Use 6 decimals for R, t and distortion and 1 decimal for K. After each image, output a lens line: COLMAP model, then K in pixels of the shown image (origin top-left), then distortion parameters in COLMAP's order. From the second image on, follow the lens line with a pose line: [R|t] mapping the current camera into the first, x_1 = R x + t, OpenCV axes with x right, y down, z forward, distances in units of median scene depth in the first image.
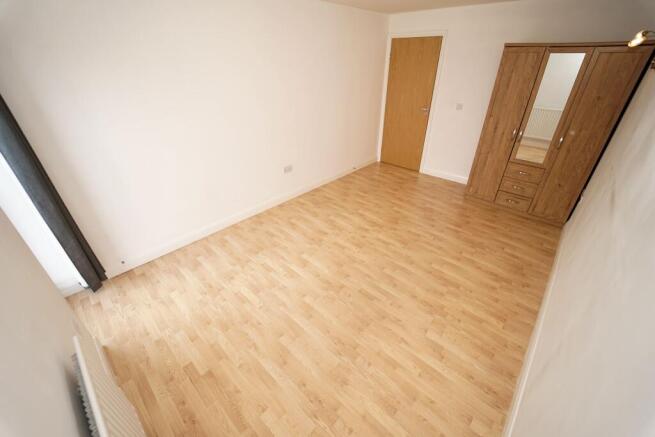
lens RADIAL K [[265.6, 0, 340.2], [0, 265.6, 224.8], [0, 0, 1]] dist [-0.016152, -0.000167]
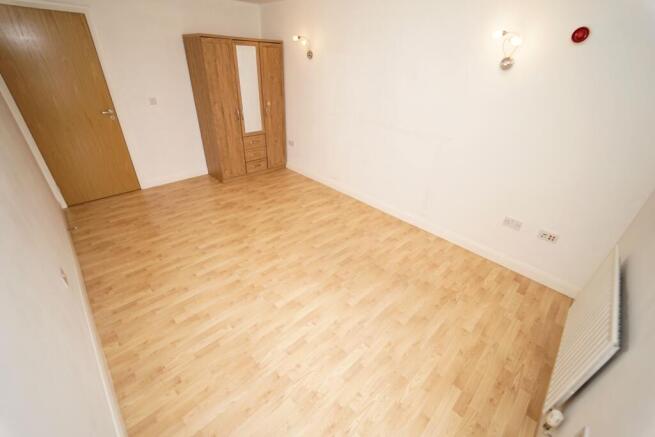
lens RADIAL K [[265.6, 0, 331.7], [0, 265.6, 215.0], [0, 0, 1]] dist [-0.016152, -0.000167]
pose [[0.059983, -0.498523, 0.864799, -0.631792], [0.492777, 0.768219, 0.408669, -0.305422], [-0.868086, 0.401640, 0.291741, 0.531376]]
